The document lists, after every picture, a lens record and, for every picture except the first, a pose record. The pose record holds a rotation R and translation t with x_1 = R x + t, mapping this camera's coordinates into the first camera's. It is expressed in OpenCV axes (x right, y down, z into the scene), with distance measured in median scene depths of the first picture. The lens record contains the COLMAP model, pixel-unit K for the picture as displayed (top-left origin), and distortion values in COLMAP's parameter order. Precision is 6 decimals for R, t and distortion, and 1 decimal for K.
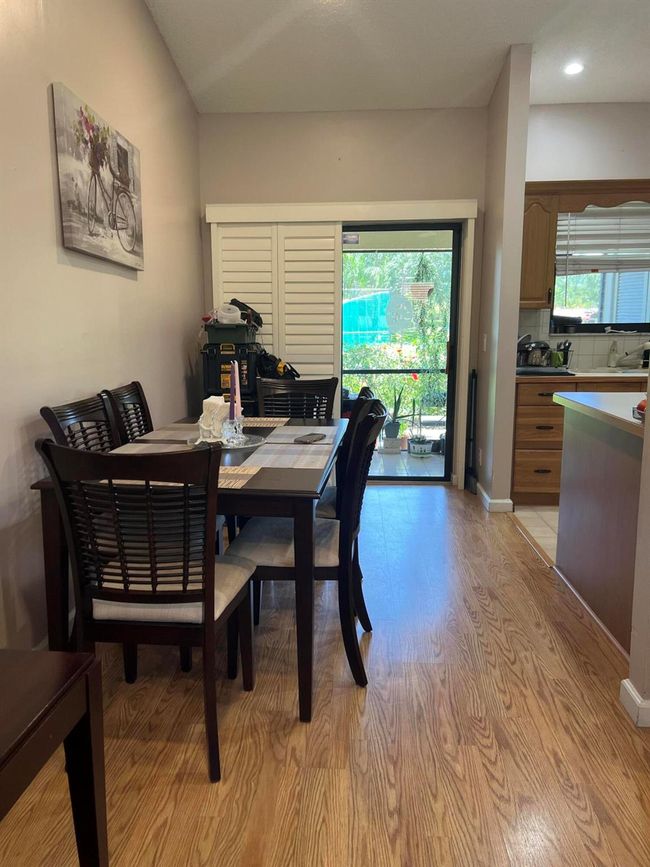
lens RADIAL K [[661.9, 0, 321.4], [0, 661.9, 430.5], [0, 0, 1]] dist [0.053629, -0.044181]
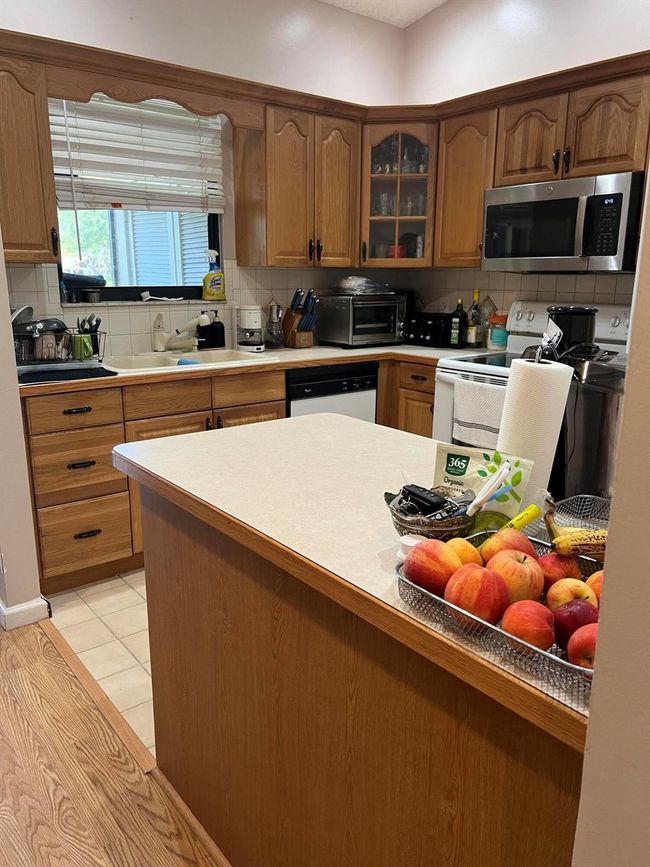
lens RADIAL K [[661.9, 0, 321.0], [0, 661.9, 436.0], [0, 0, 1]] dist [0.053629, -0.044181]
pose [[0.750524, -0.156566, 0.642028, 0.105029], [0.092706, 0.986867, 0.132286, -0.085450], [-0.654308, -0.039764, 0.755182, 0.370806]]
